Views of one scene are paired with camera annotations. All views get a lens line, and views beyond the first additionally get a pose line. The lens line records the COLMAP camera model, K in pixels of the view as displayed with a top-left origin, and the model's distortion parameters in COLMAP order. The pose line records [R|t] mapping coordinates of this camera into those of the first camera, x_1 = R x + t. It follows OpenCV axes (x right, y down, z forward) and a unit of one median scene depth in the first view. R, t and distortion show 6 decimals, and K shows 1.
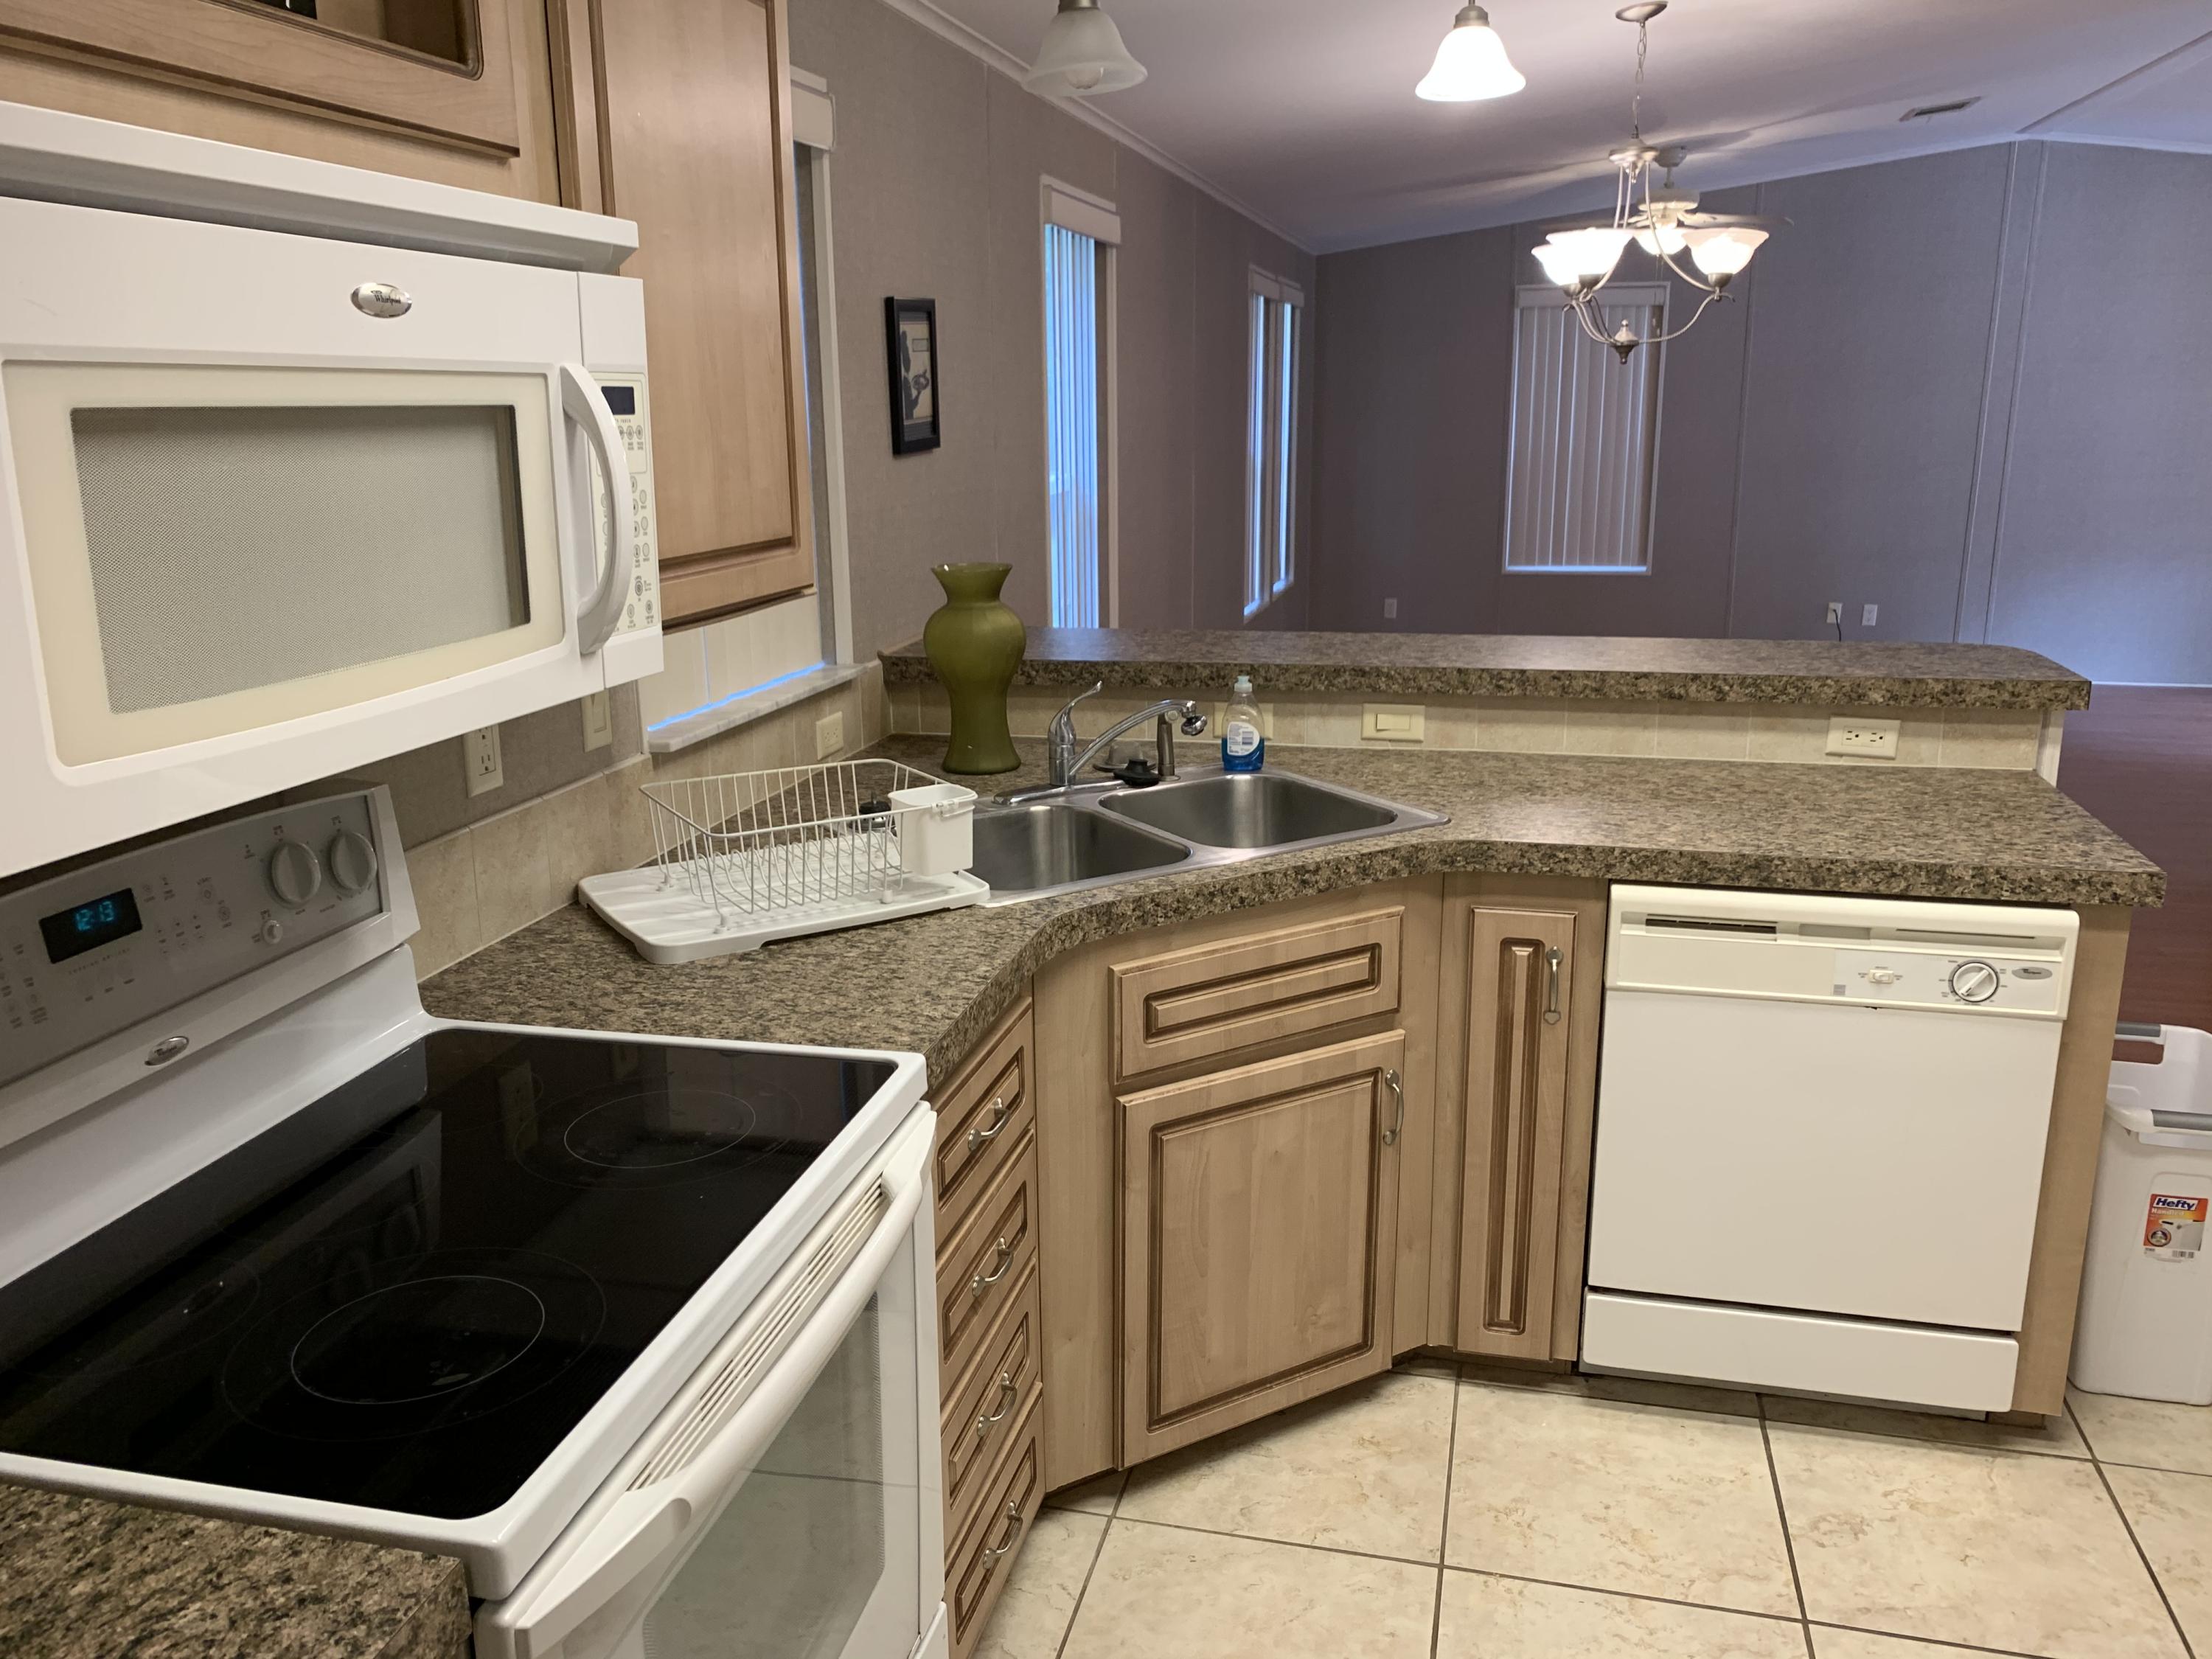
lens RADIAL K [[1687.8, 0, 1084.4], [0, 1687.8, 811.3], [0, 0, 1]] dist [0.036732, -0.043239]
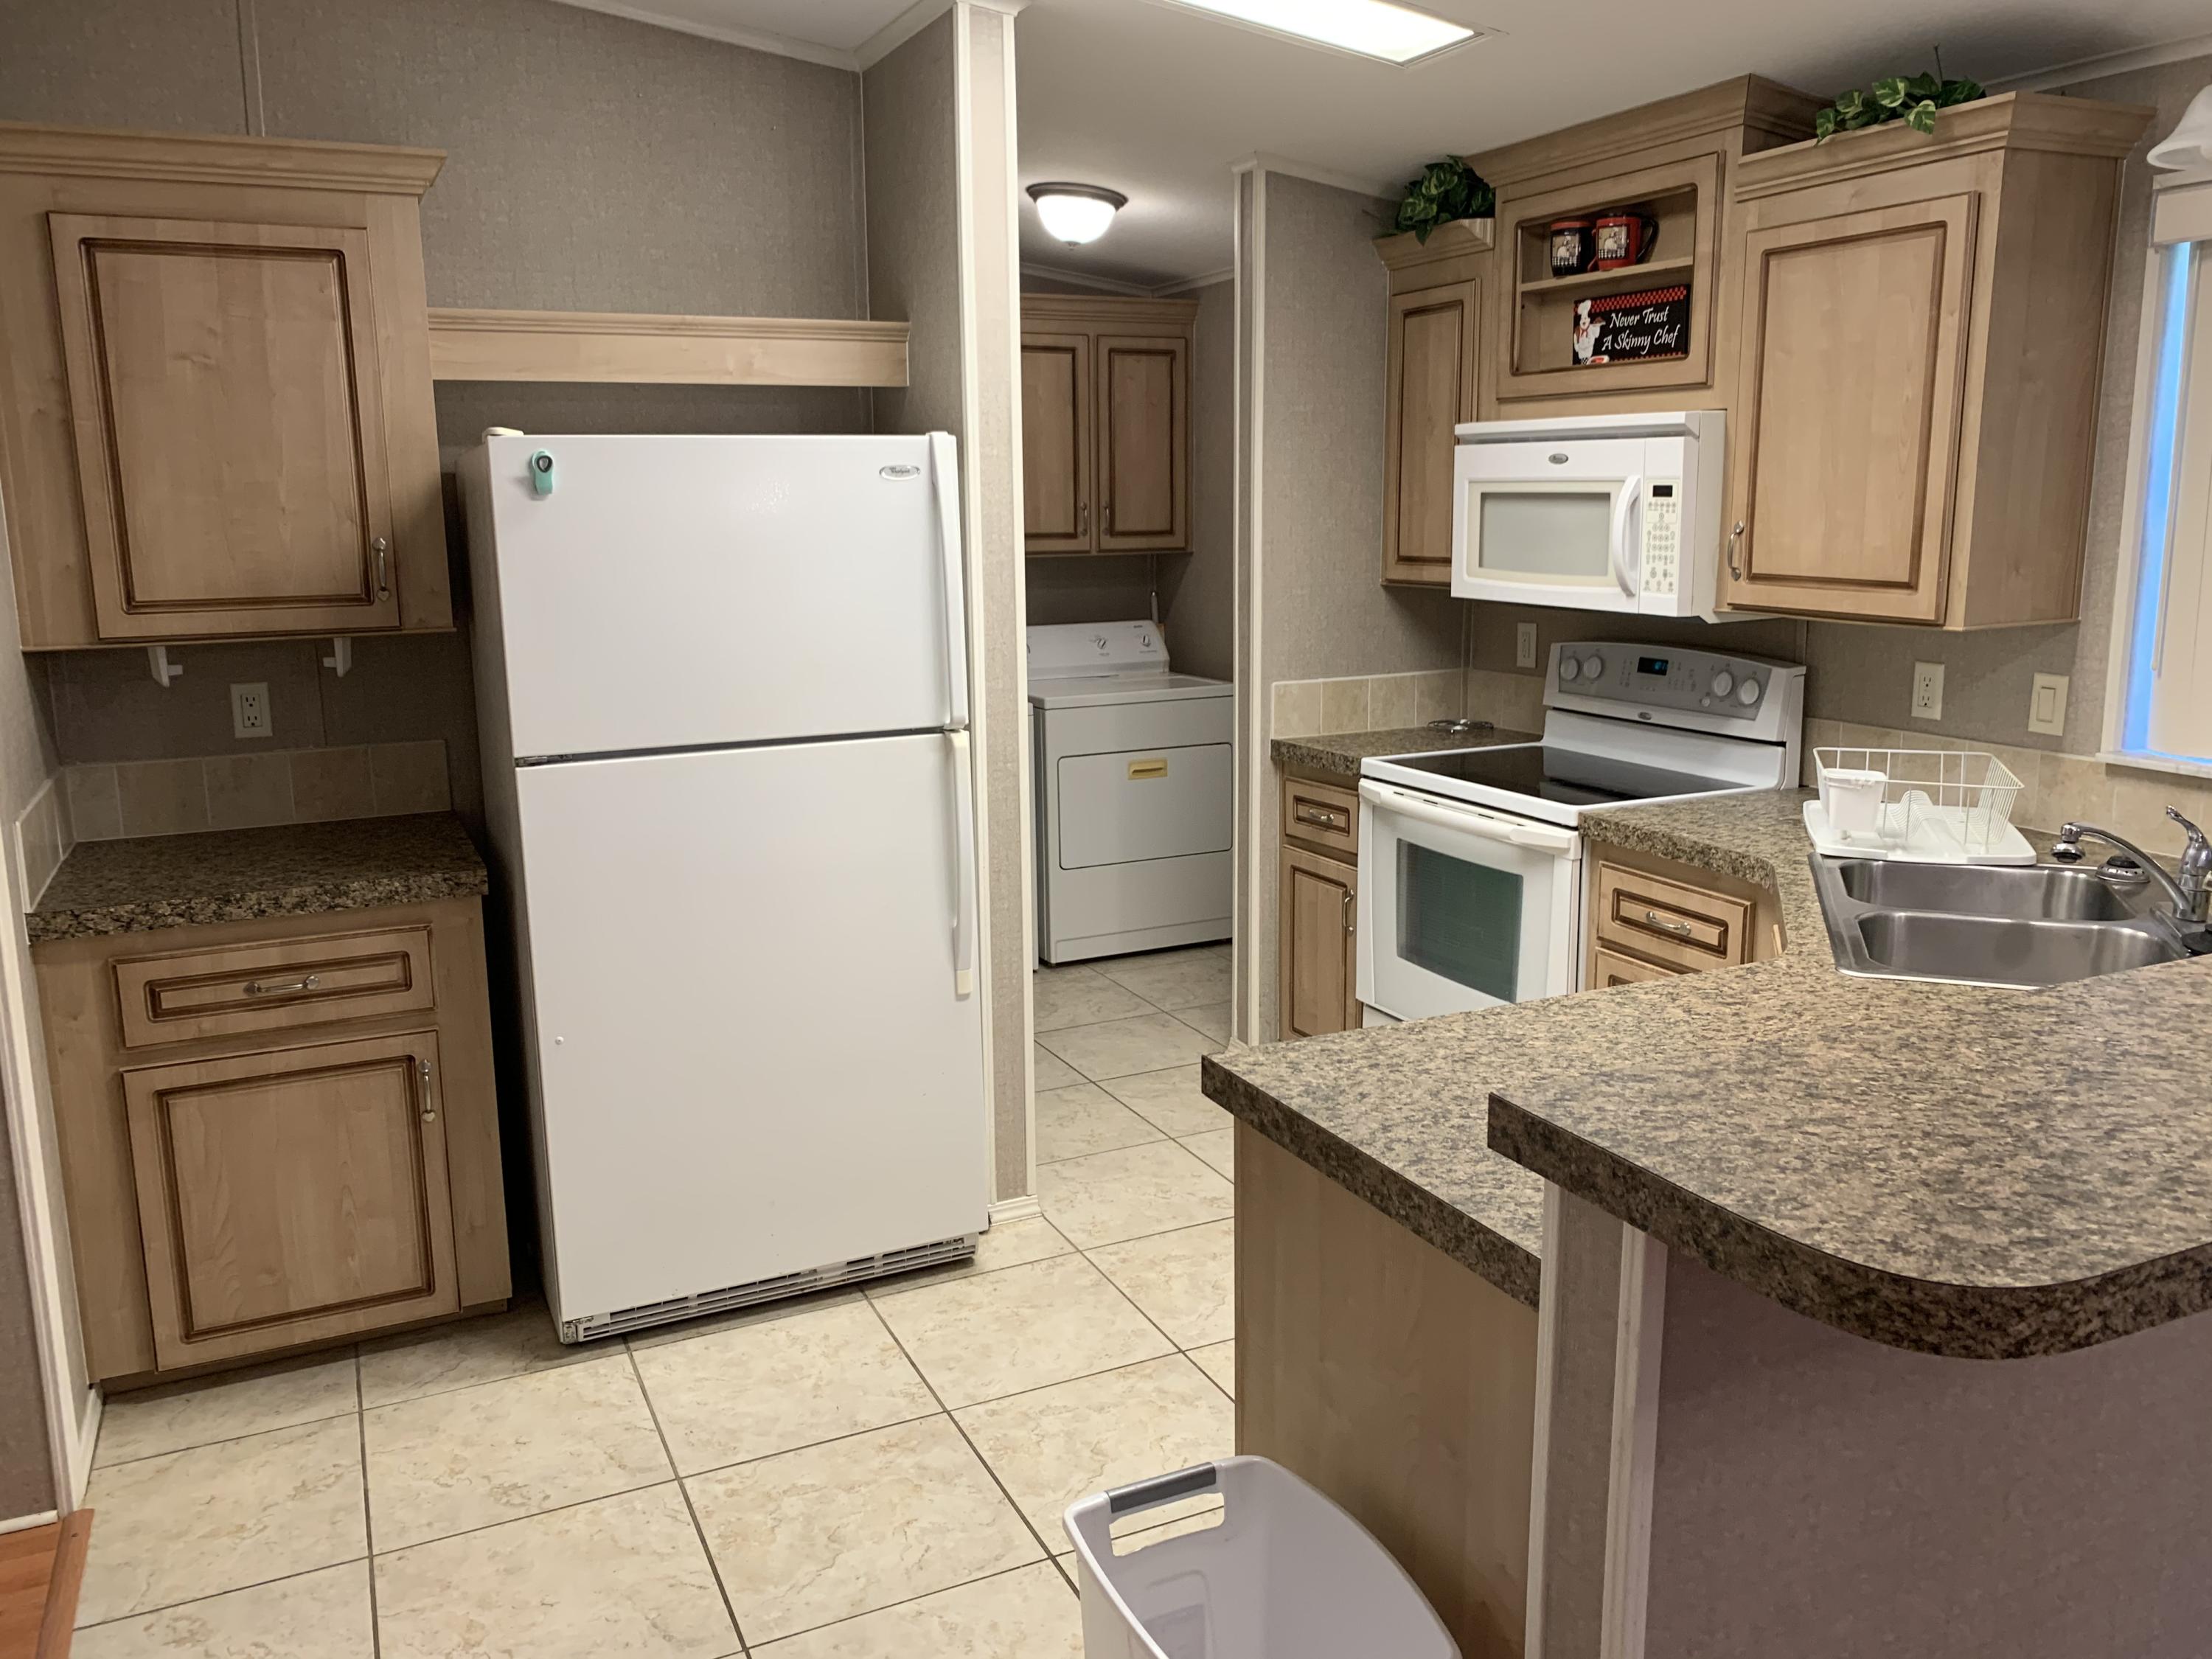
lens RADIAL K [[1687.8, 0, 1107.2], [0, 1687.8, 802.7], [0, 0, 1]] dist [0.036732, -0.043239]
pose [[-0.766058, 0.136197, -0.628176, 1.136499], [-0.136451, 0.920560, 0.365992, -0.374073], [0.628121, 0.366086, -0.686618, 1.428493]]
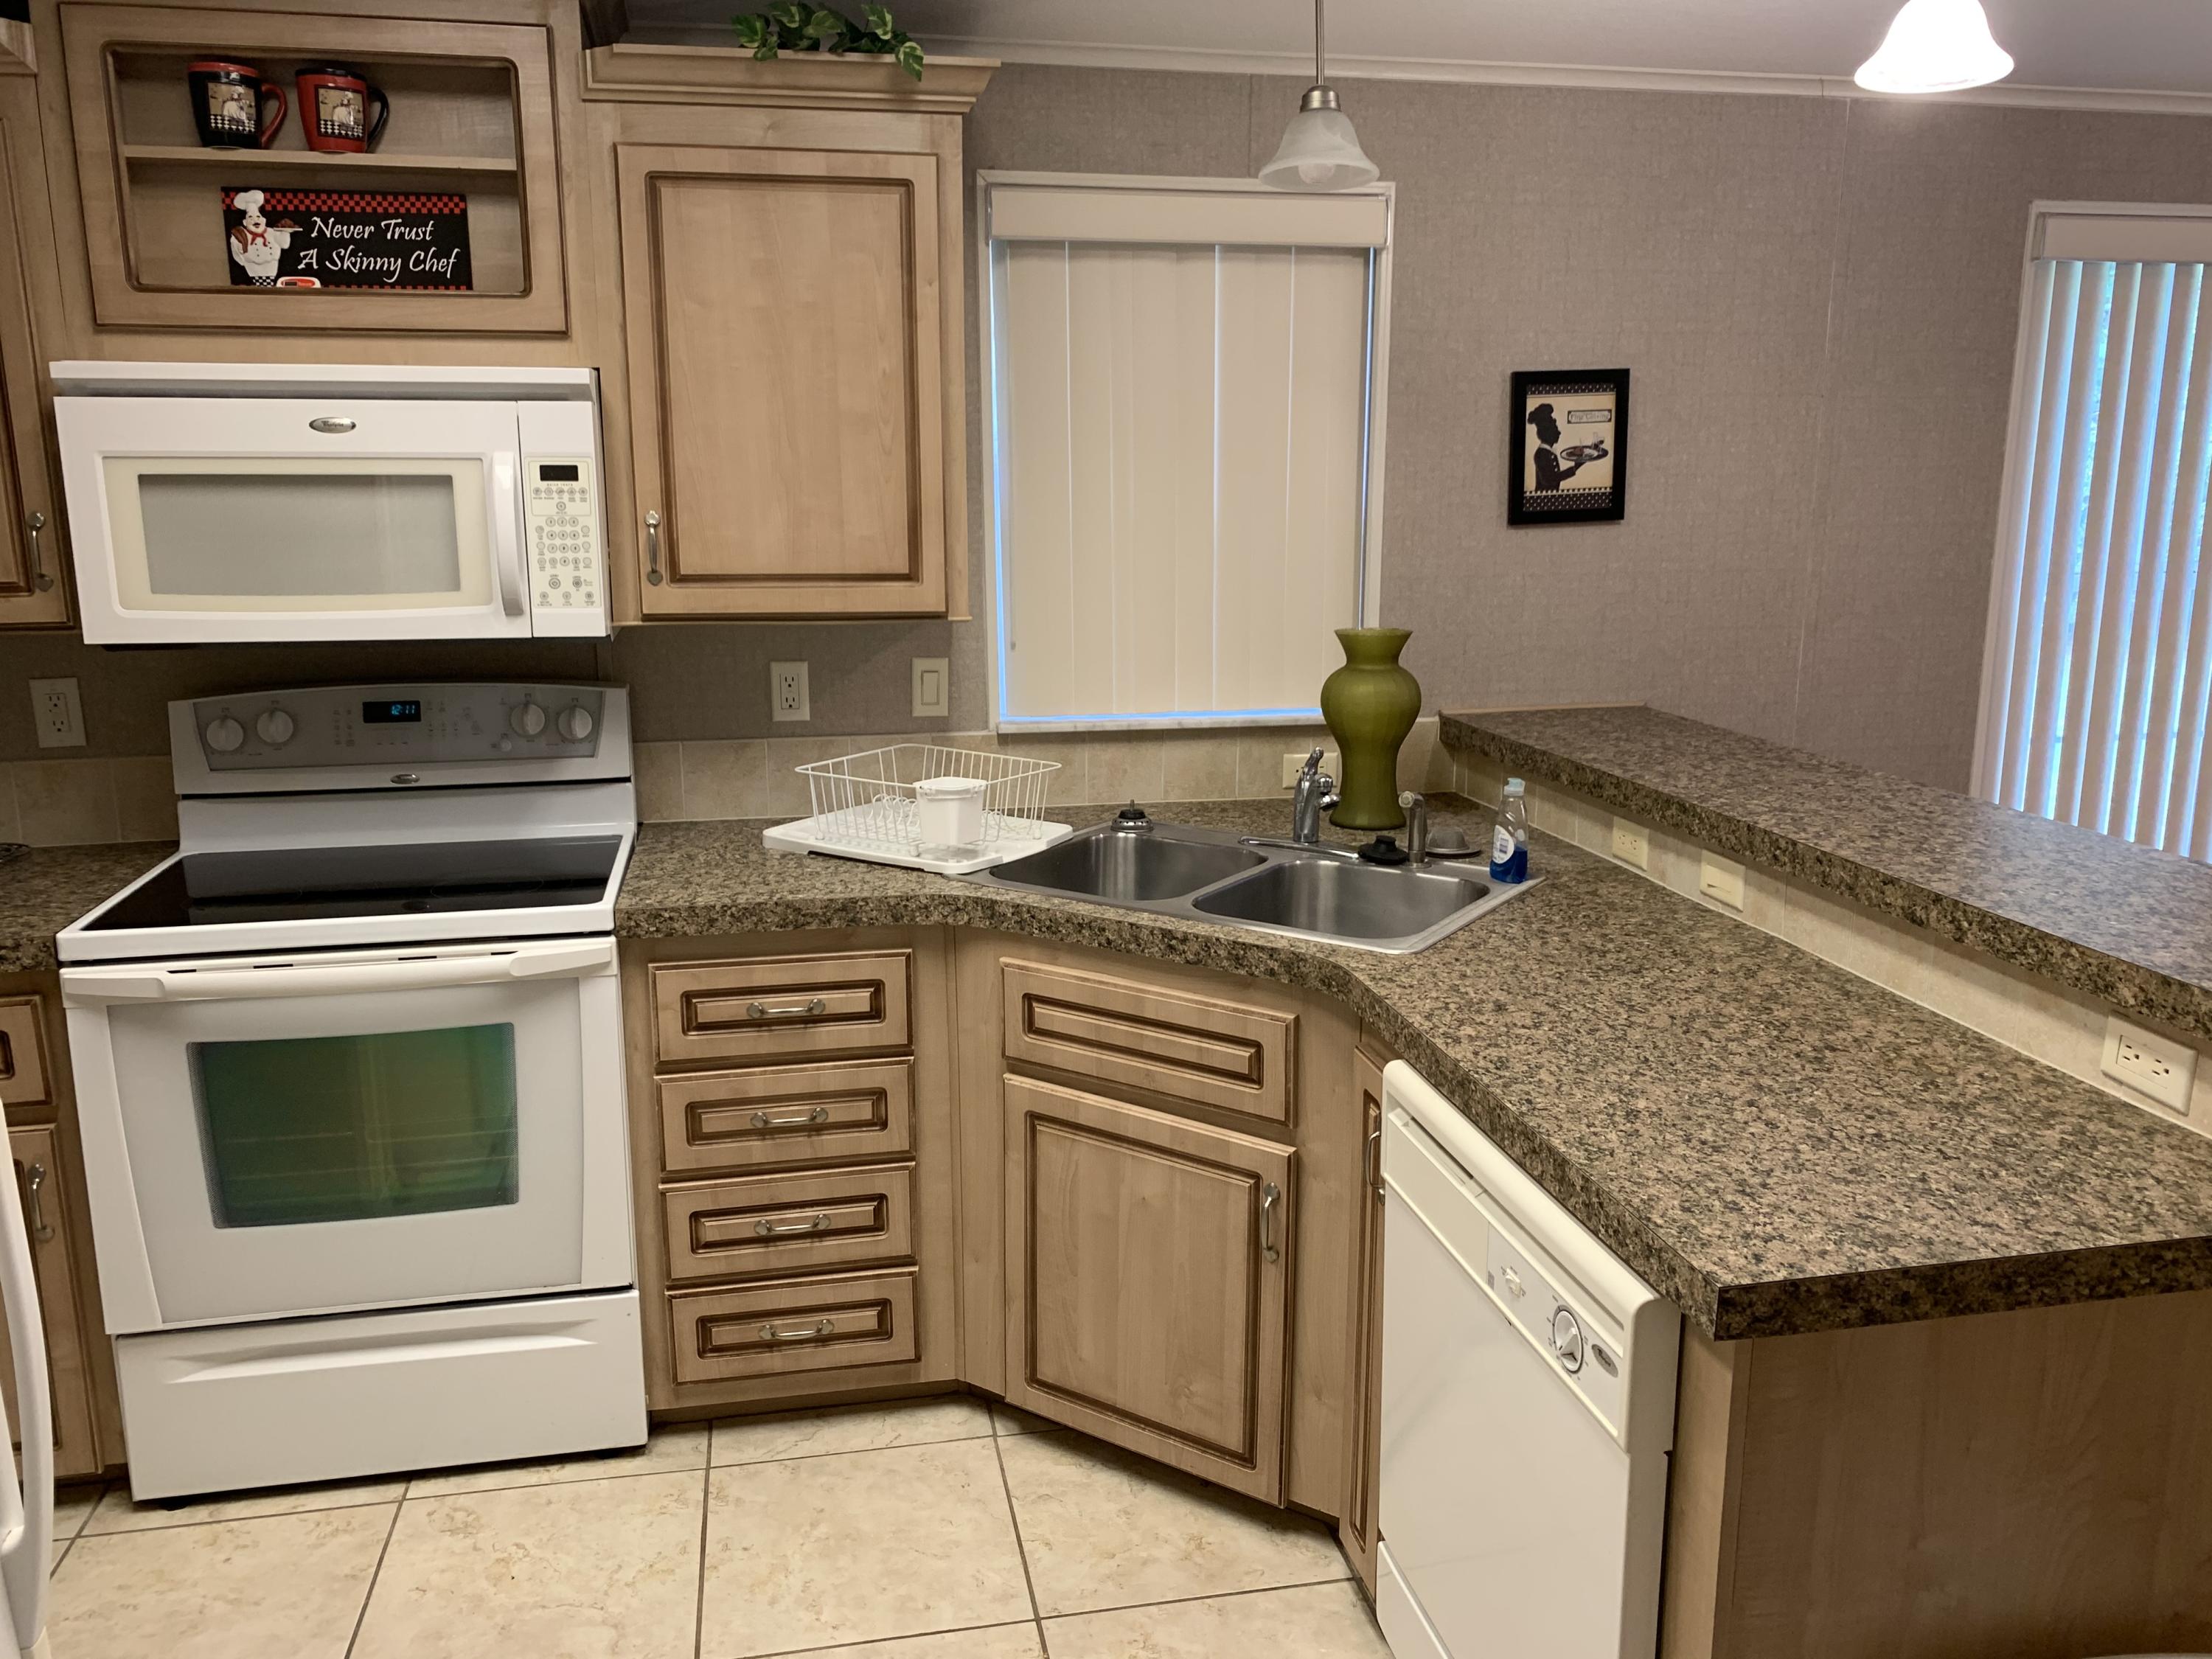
lens RADIAL K [[1687.8, 0, 1107.5], [0, 1687.8, 816.9], [0, 0, 1]] dist [0.036732, -0.043239]
pose [[0.425643, 0.196868, -0.883216, 0.985404], [-0.219054, 0.969433, 0.110519, -0.137066], [0.877977, 0.146430, 0.455757, 0.478540]]
